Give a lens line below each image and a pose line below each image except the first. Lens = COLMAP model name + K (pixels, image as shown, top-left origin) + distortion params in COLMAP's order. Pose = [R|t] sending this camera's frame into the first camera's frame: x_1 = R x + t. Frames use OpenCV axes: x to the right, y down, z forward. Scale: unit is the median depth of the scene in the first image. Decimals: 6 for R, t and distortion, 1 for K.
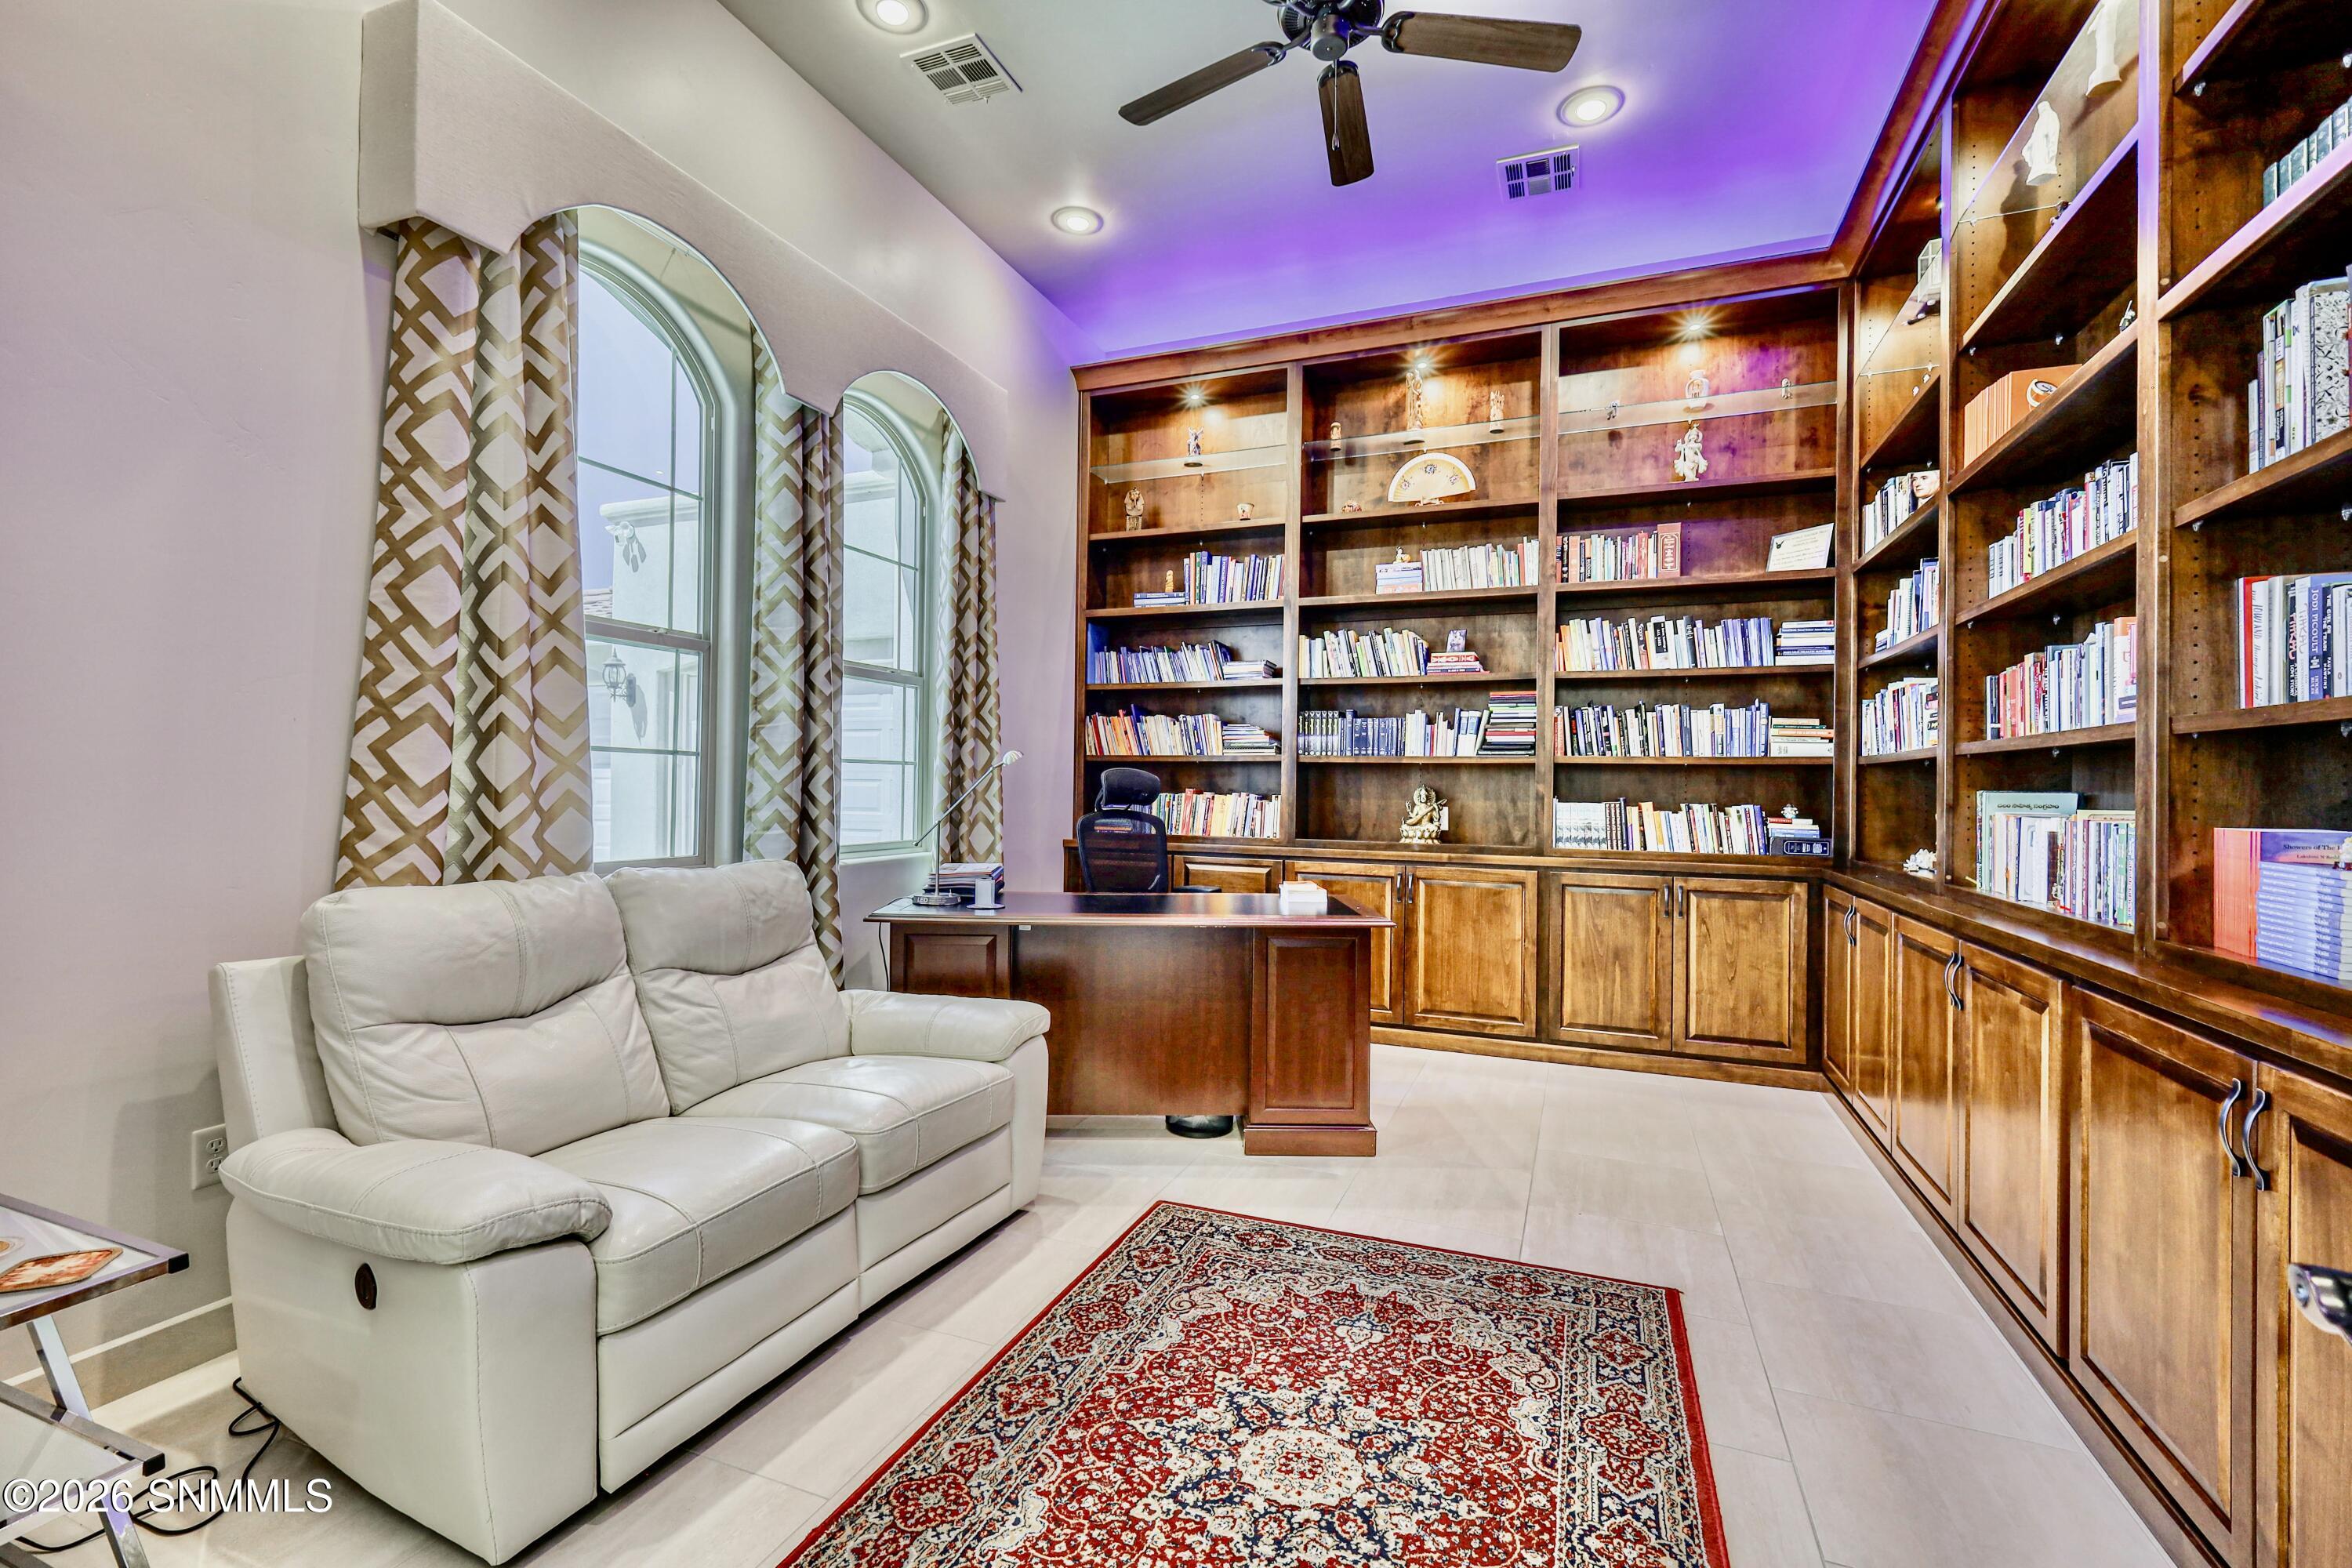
lens RADIAL K [[1032.8, 0, 1189.7], [0, 1032.8, 783.9], [0, 0, 1]] dist [0.004539, 0.001083]
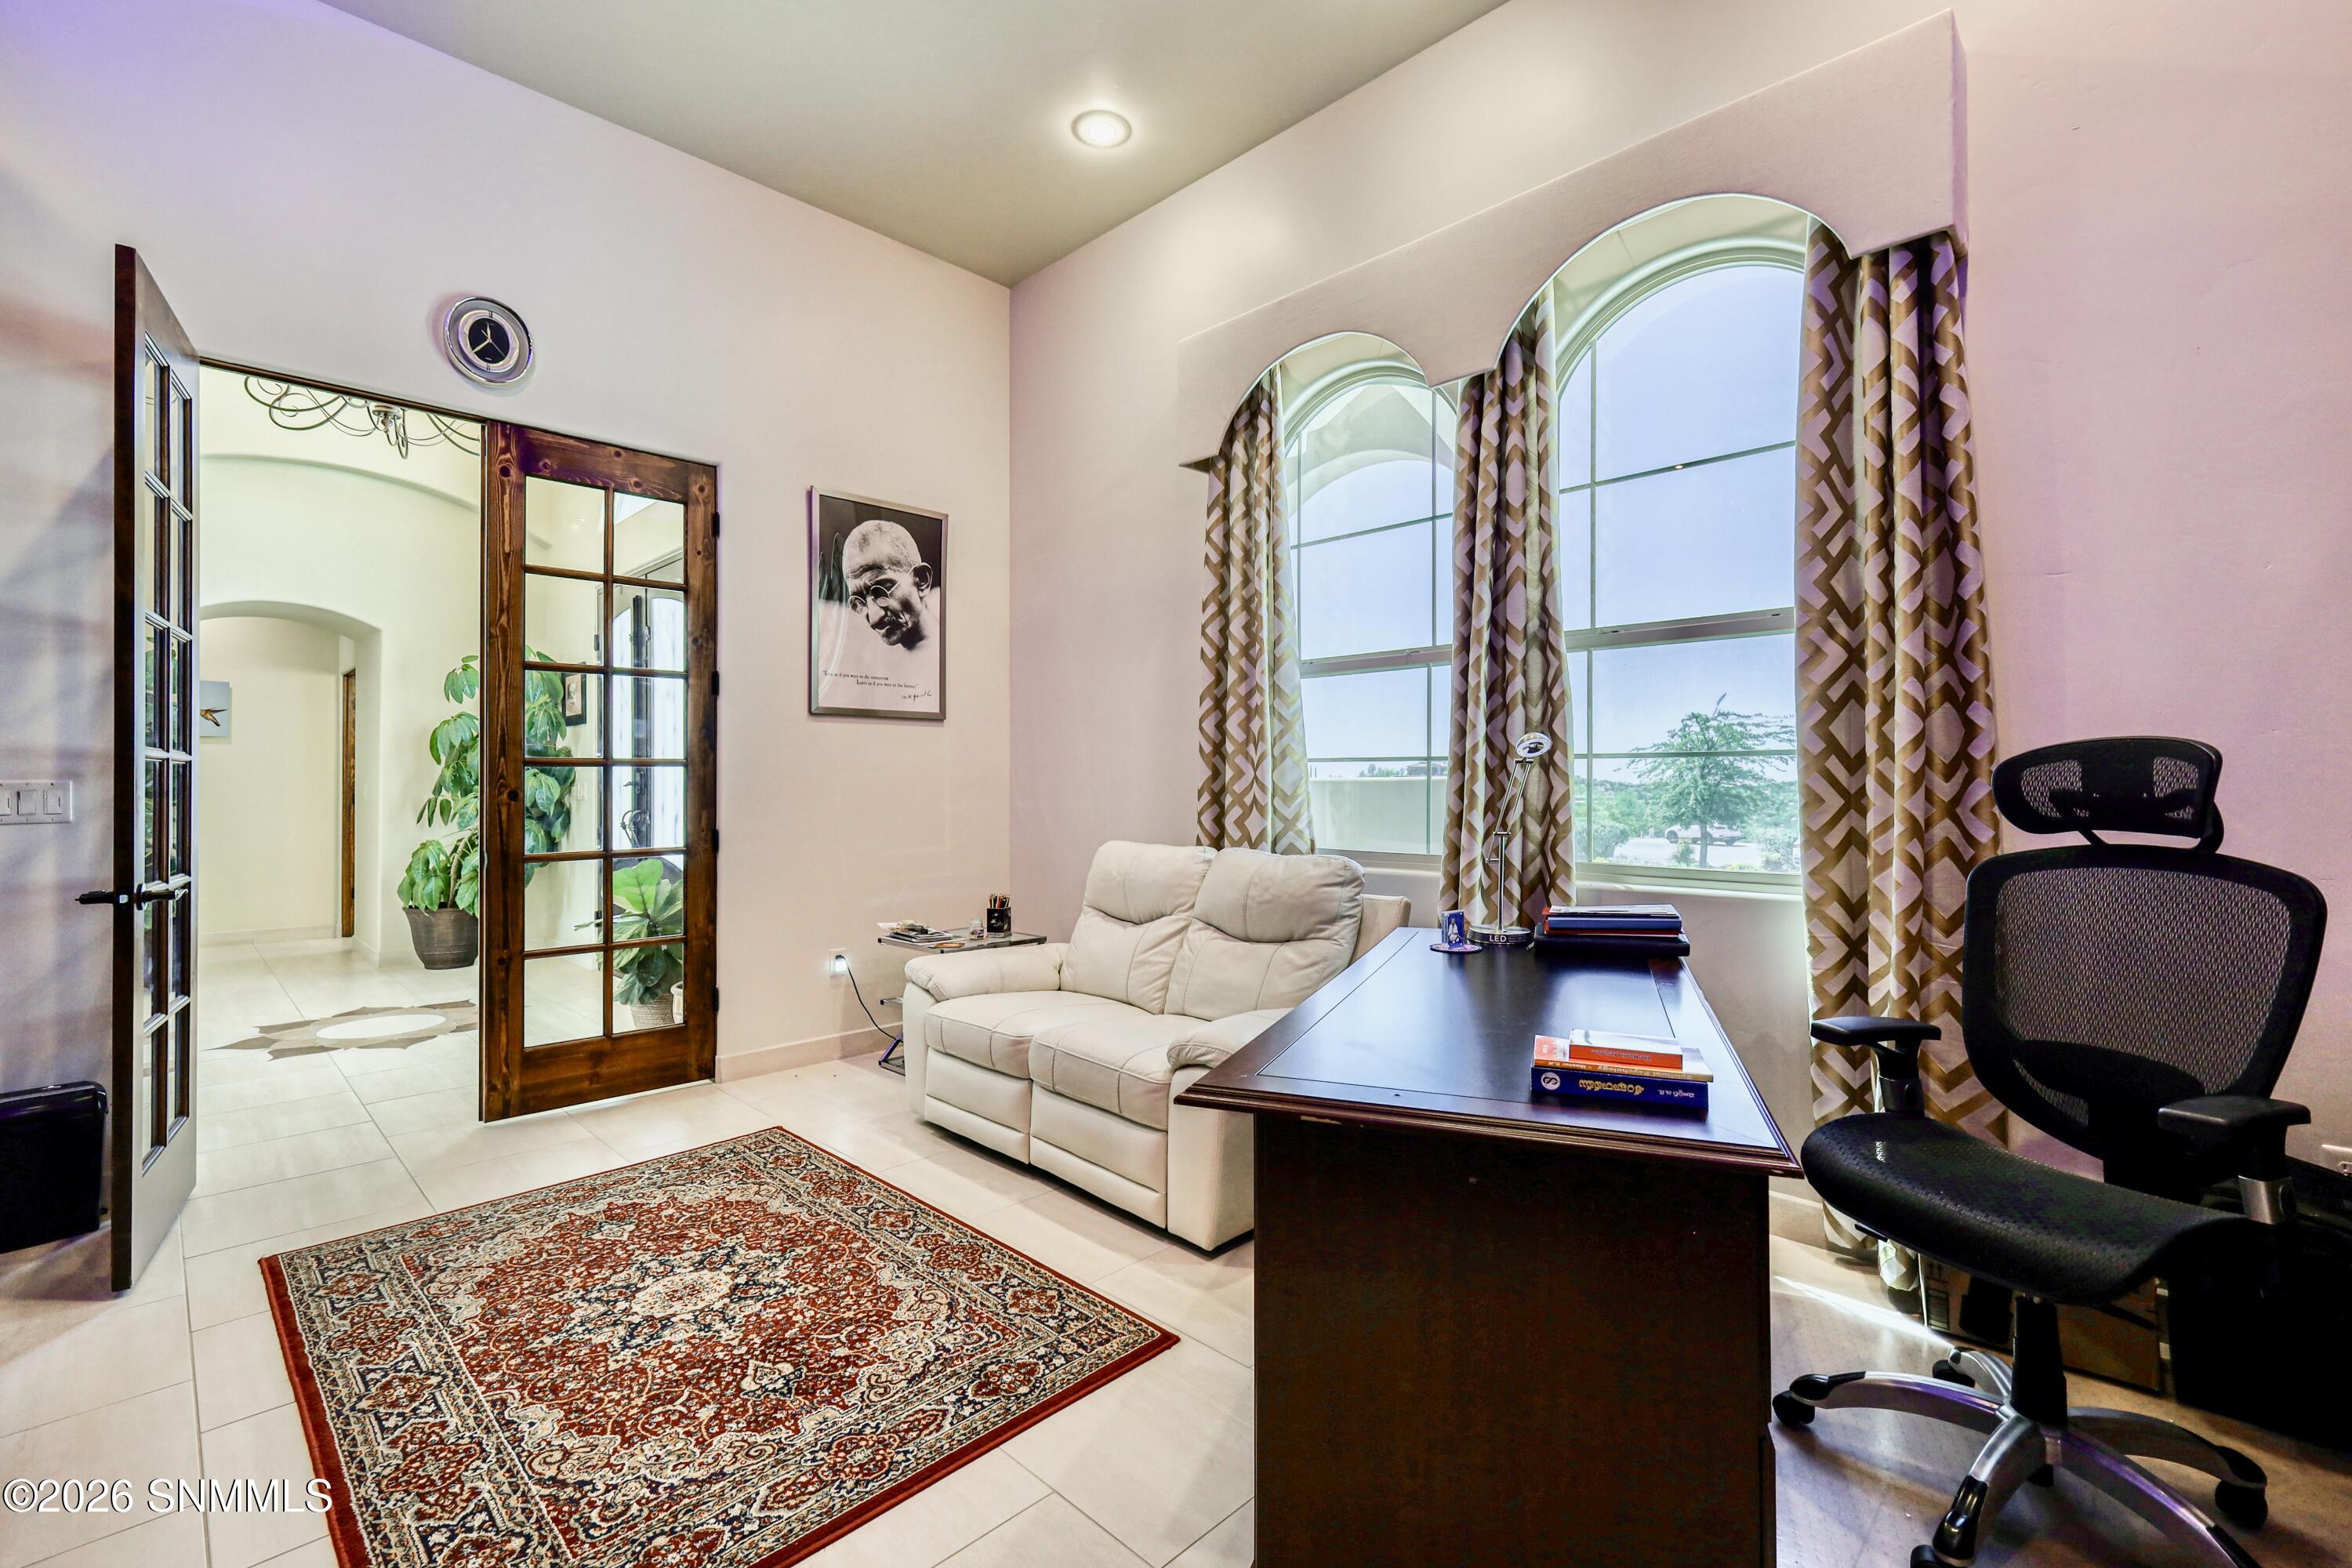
lens RADIAL K [[1032.8, 0, 1174.6], [0, 1032.8, 776.3], [0, 0, 1]] dist [0.004539, 0.001083]
pose [[-0.405999, -0.019185, -0.913672, 0.981465], [-0.001882, 0.999795, -0.020157, 0.017220], [0.913872, -0.006464, -0.405952, 1.929332]]
